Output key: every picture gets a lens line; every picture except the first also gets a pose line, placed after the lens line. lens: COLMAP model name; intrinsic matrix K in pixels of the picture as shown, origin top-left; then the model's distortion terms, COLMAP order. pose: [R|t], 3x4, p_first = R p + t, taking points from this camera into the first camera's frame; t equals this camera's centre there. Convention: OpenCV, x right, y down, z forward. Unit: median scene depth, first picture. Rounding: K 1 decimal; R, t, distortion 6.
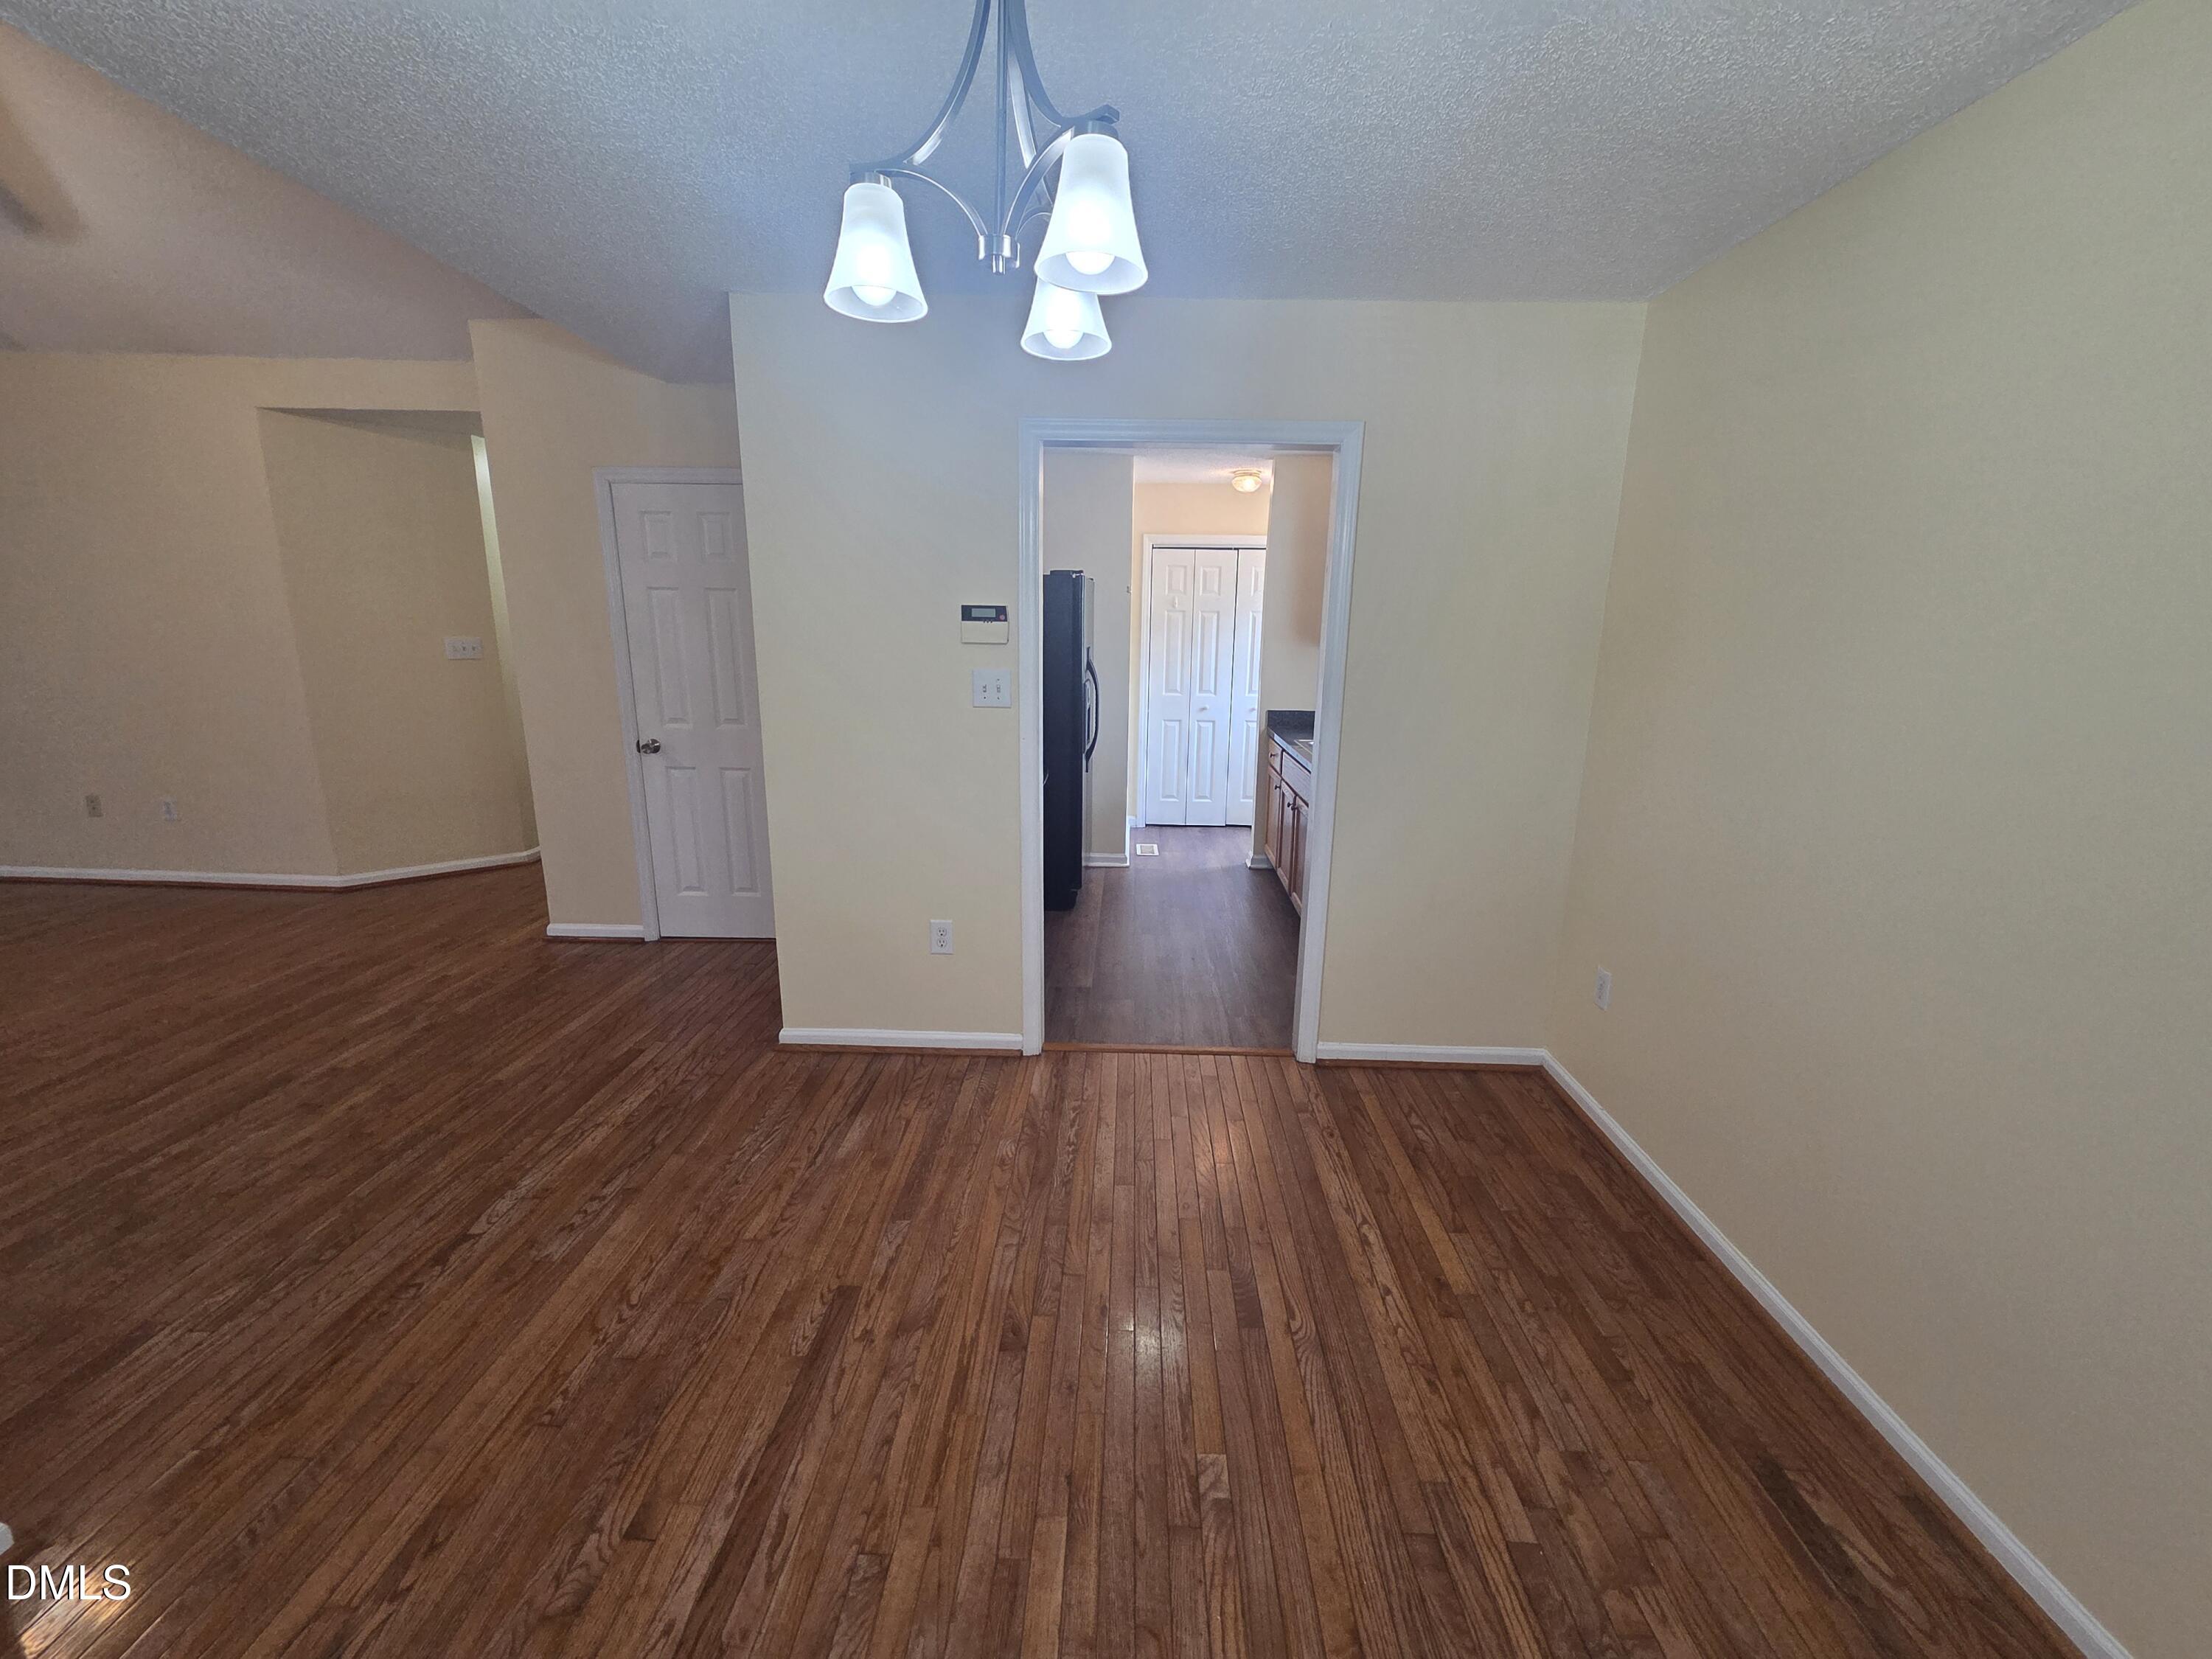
lens RADIAL K [[911.0, 0, 1114.1], [0, 911.0, 828.7], [0, 0, 1]] dist [-0.000575, -0.000592]
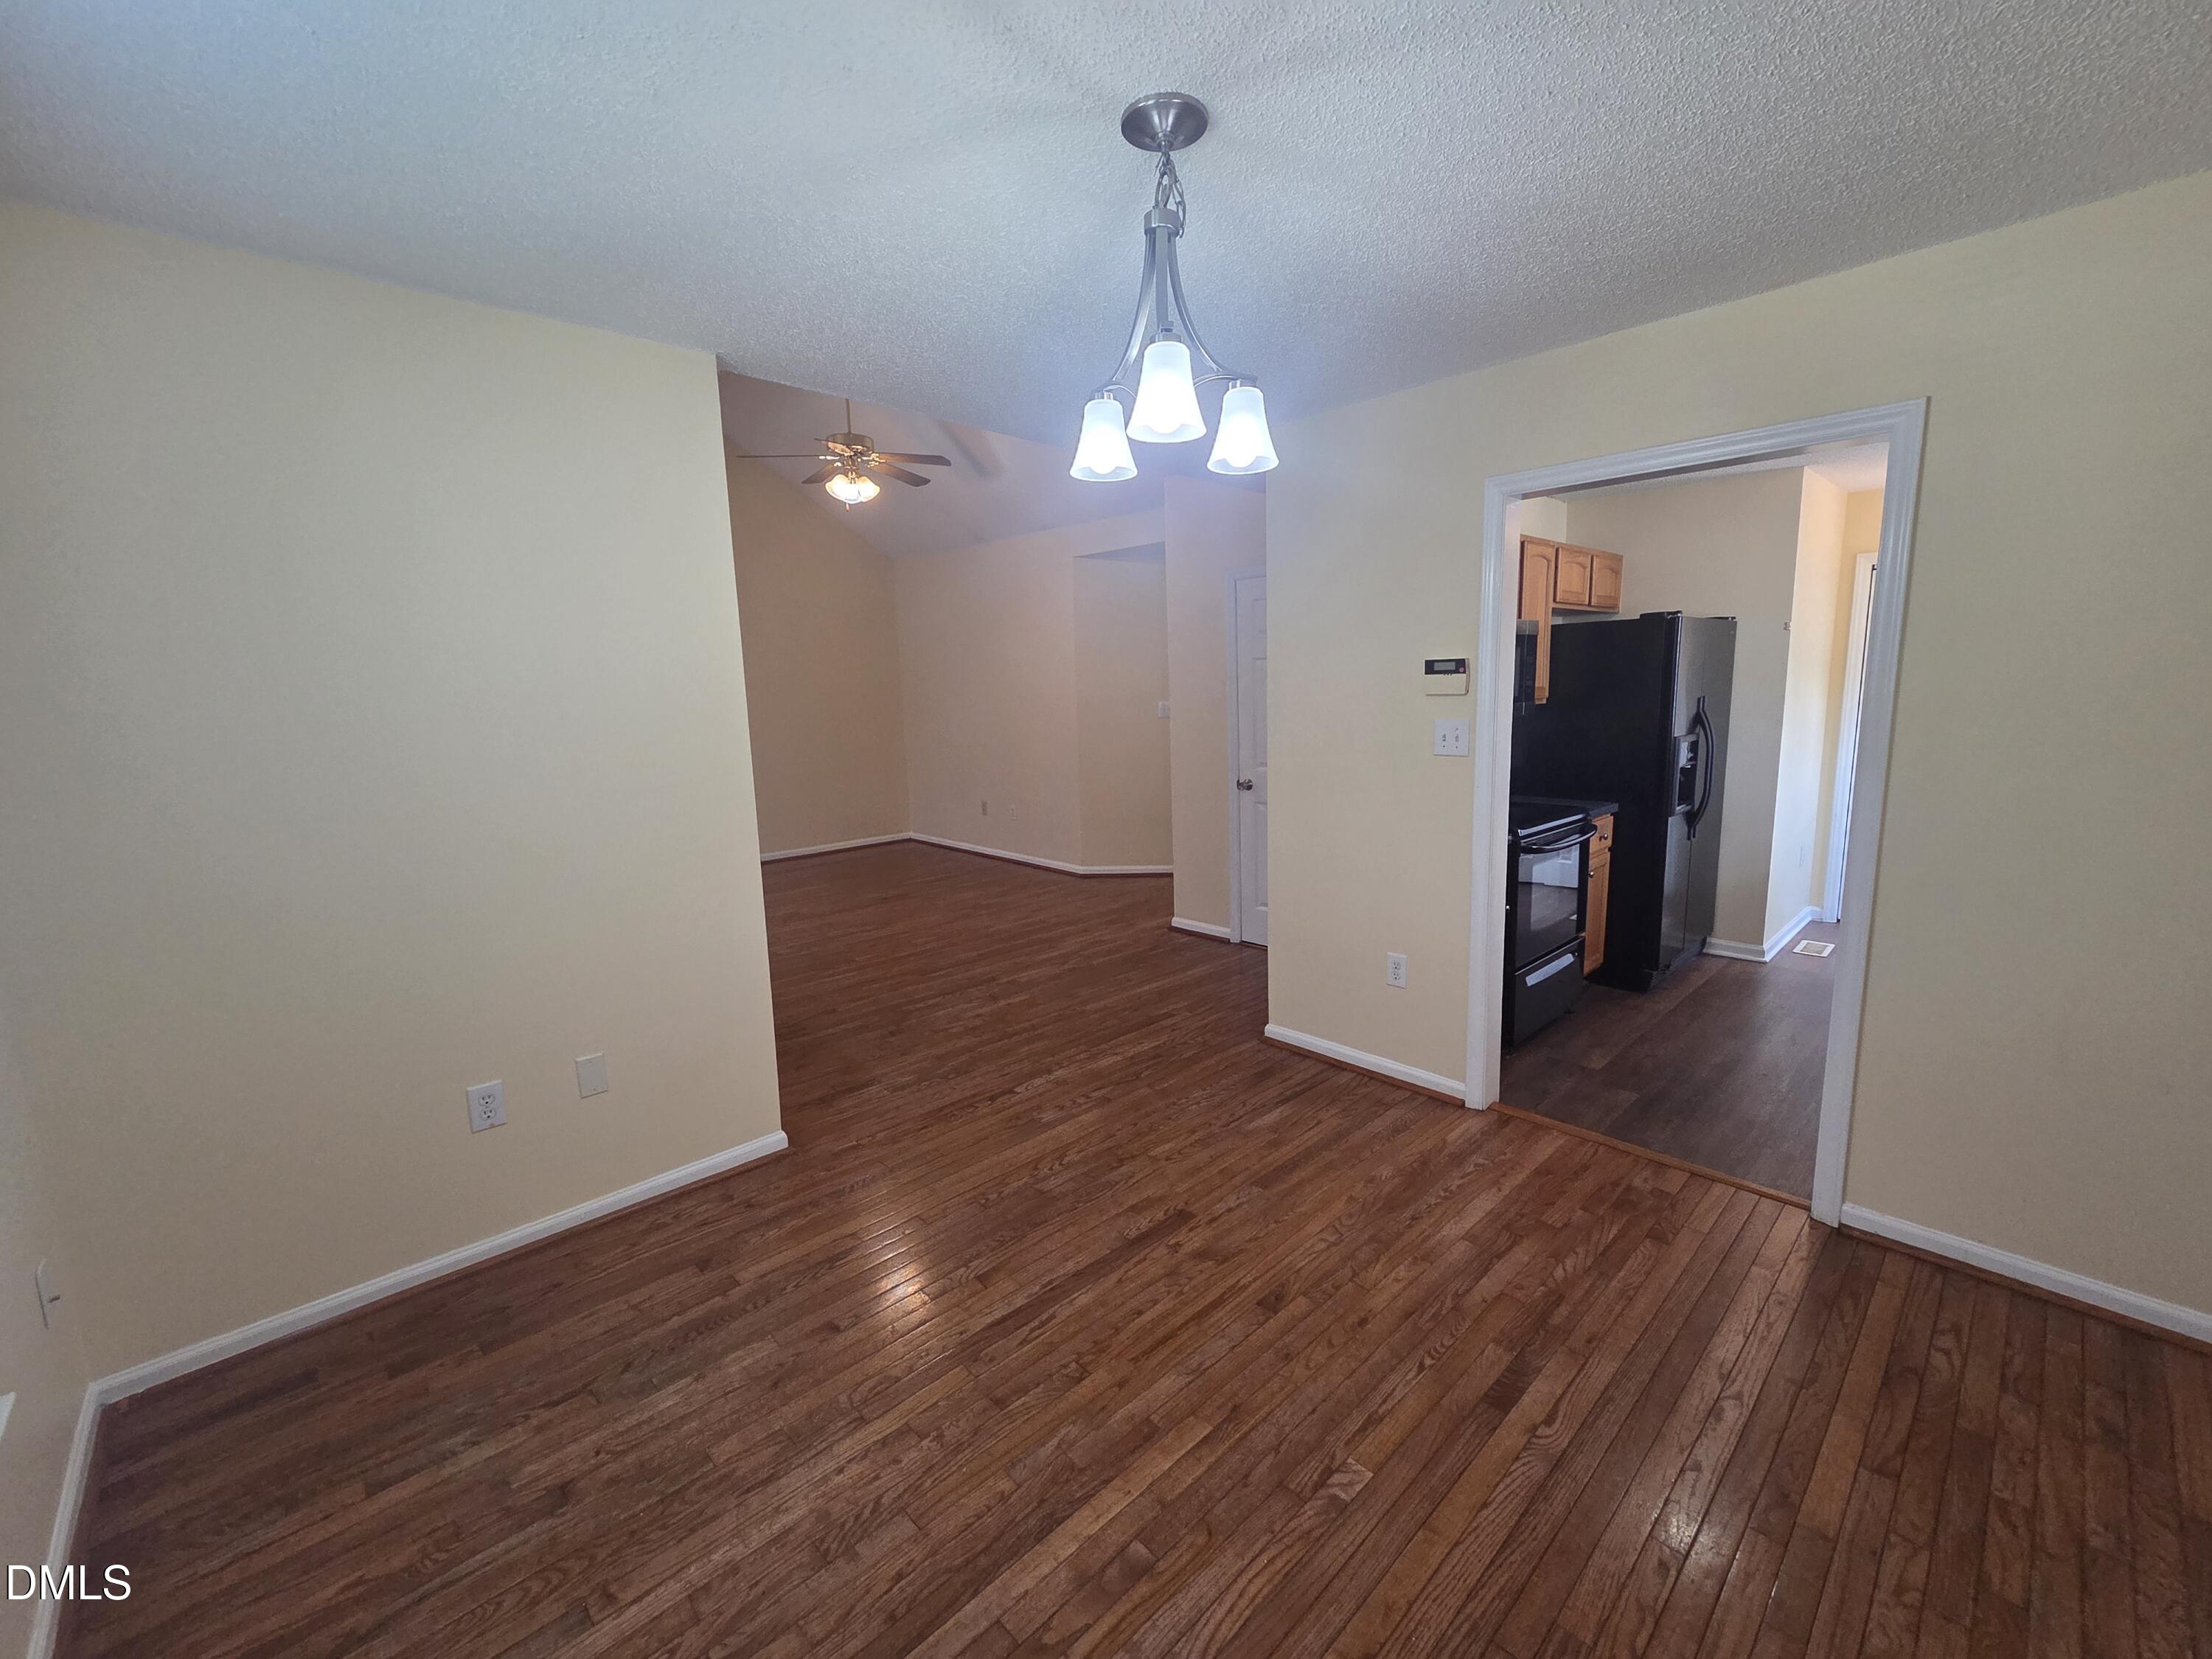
lens RADIAL K [[910.6, 0, 1109.8], [0, 910.6, 828.2], [0, 0, 1]] dist [0.001001, -0.000622]
pose [[0.702535, 0.076144, -0.707564, 0.389345], [-0.121294, 0.992523, -0.013623, 0.012052], [0.701236, 0.095394, 0.706518, 0.000866]]
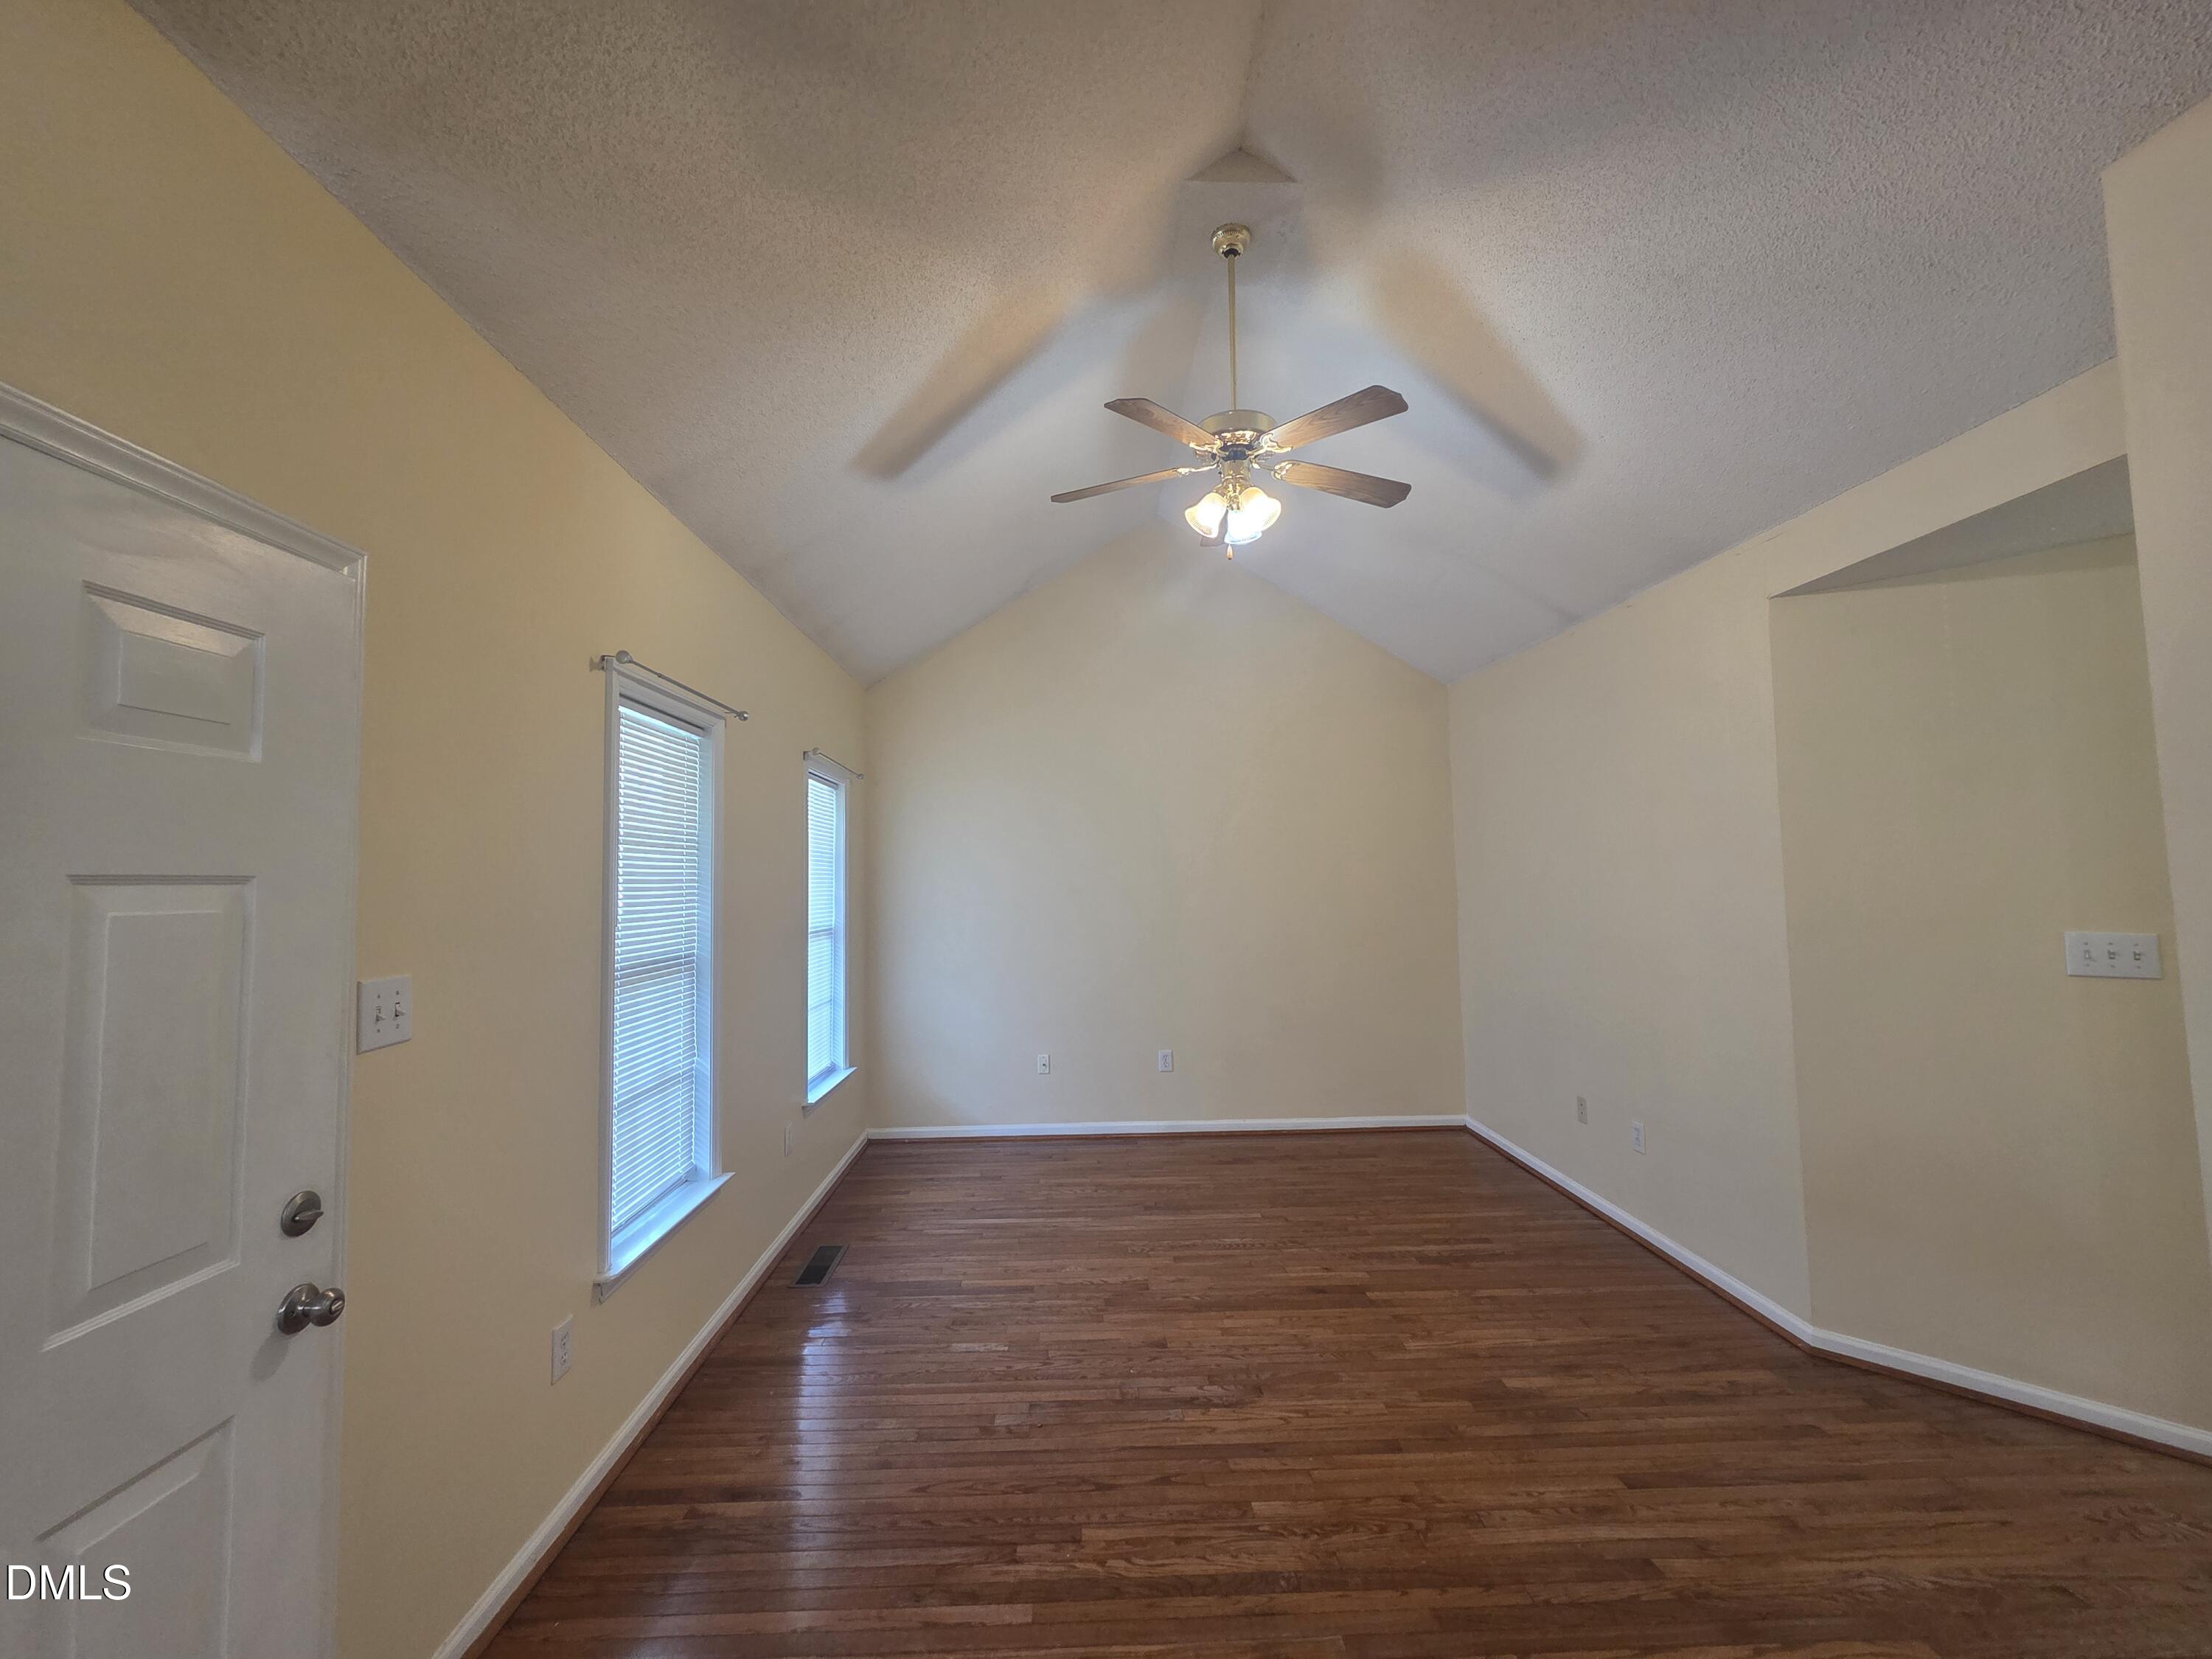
lens RADIAL K [[900.9, 0, 1103.3], [0, 900.9, 824.3], [0, 0, 1]] dist [-0.000251, -0.000108]
pose [[0.052463, -0.082579, -0.995203, -0.527609], [-0.209895, 0.973402, -0.091835, -0.219772], [0.976315, 0.213706, 0.033735, 0.903209]]
